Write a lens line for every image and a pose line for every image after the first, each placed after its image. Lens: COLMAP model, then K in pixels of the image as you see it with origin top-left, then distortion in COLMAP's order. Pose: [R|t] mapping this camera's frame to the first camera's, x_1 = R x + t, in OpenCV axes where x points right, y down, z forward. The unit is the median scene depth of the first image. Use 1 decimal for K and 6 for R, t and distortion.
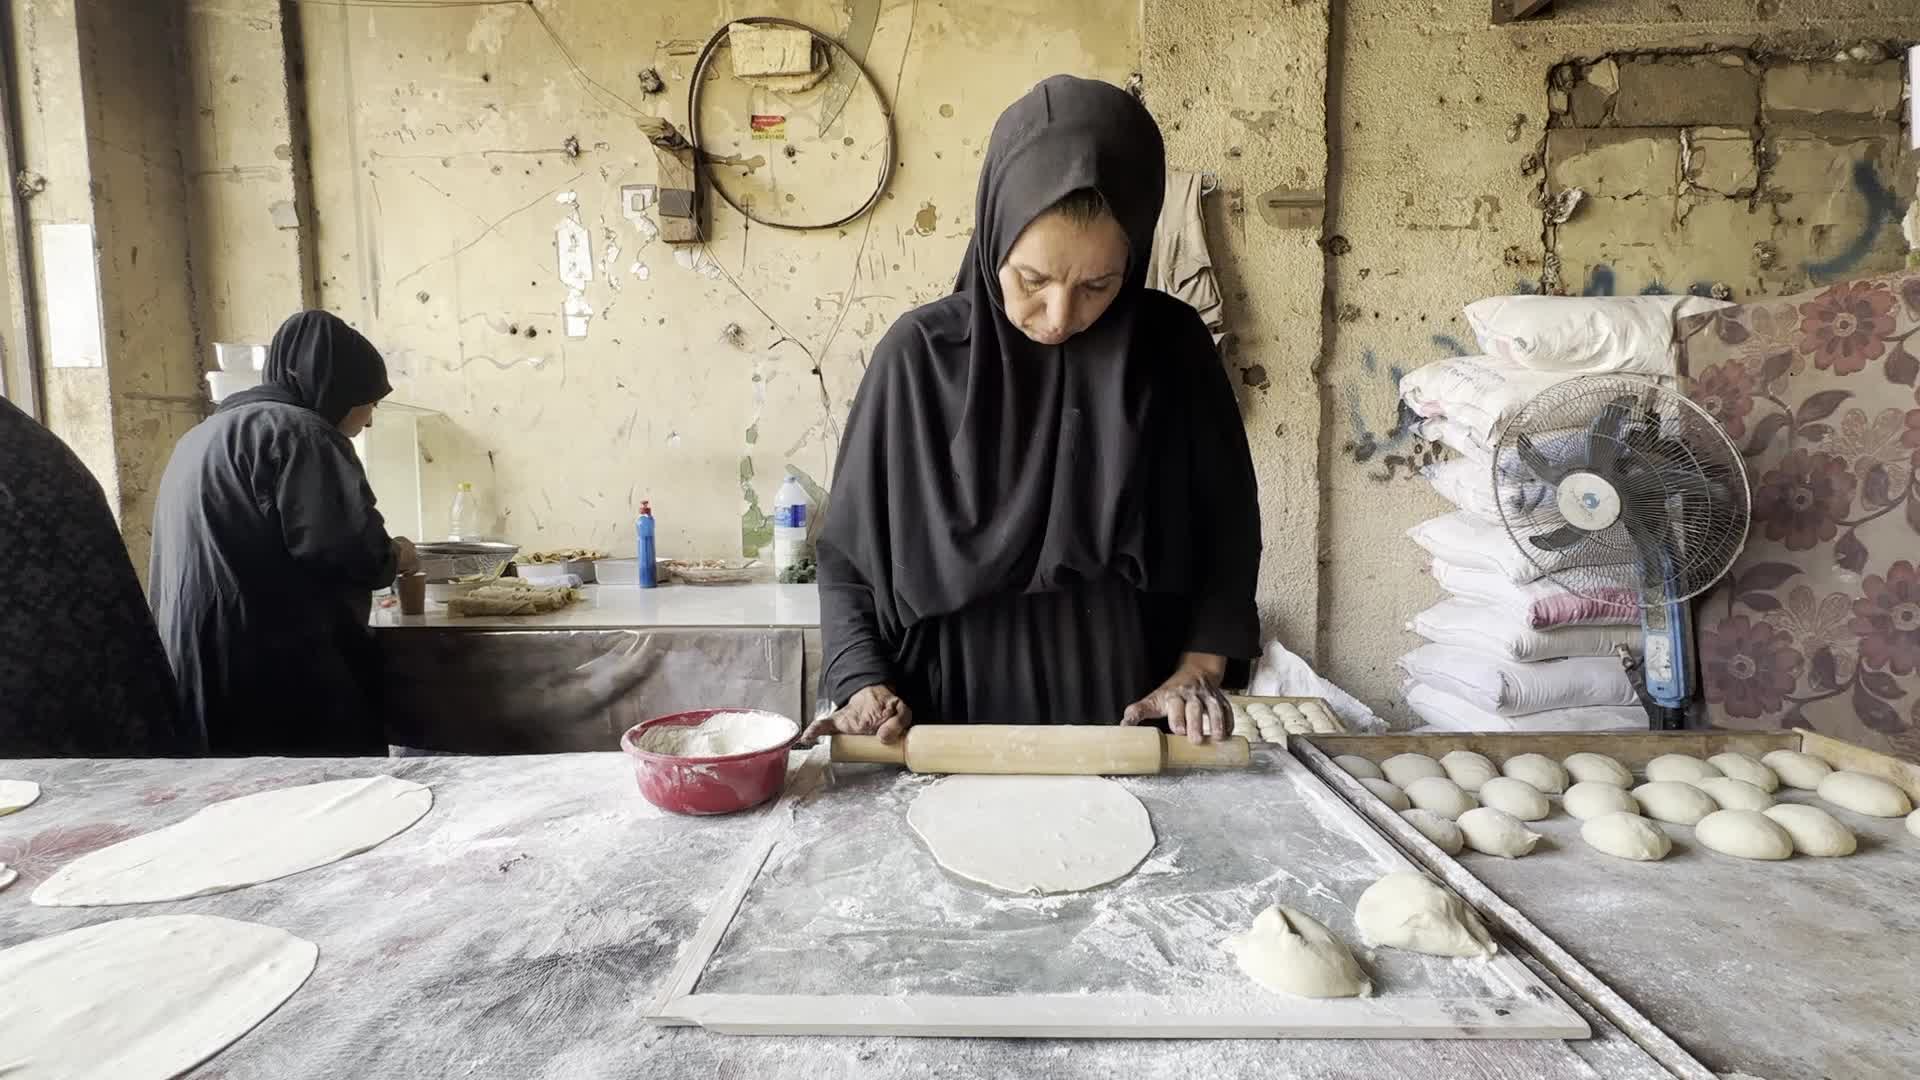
lens RADIAL K [[874.5, 0, 975.7], [0, 874.5, 540.1], [0, 0, 1]] dist [-0.002568, 0.000810]
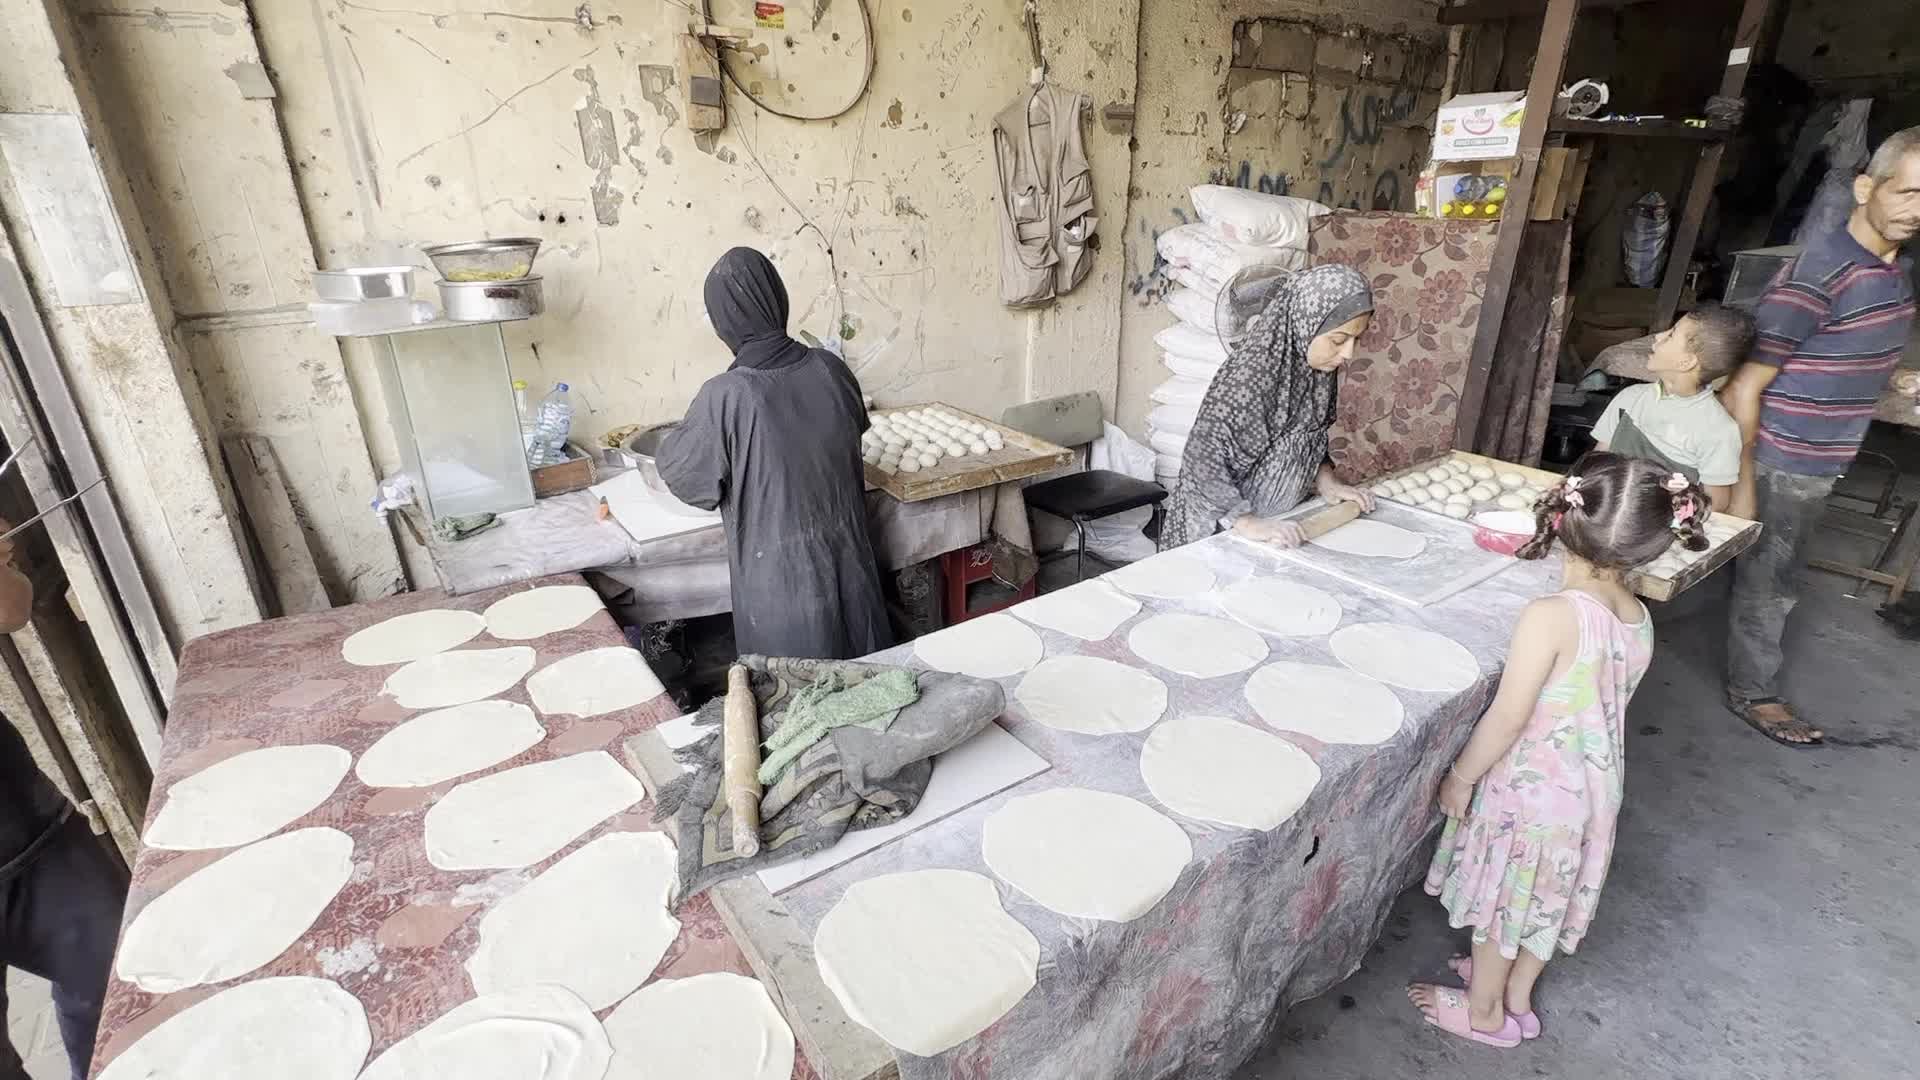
lens RADIAL K [[874.5, 0, 955.4], [0, 874.5, 538.2], [0, 0, 1]] dist [-0.002568, 0.000810]
pose [[0.814192, -0.217509, 0.538314, -0.769313], [0.047330, 0.948953, 0.311845, -0.183982], [-0.578664, -0.228424, 0.782925, -0.127429]]
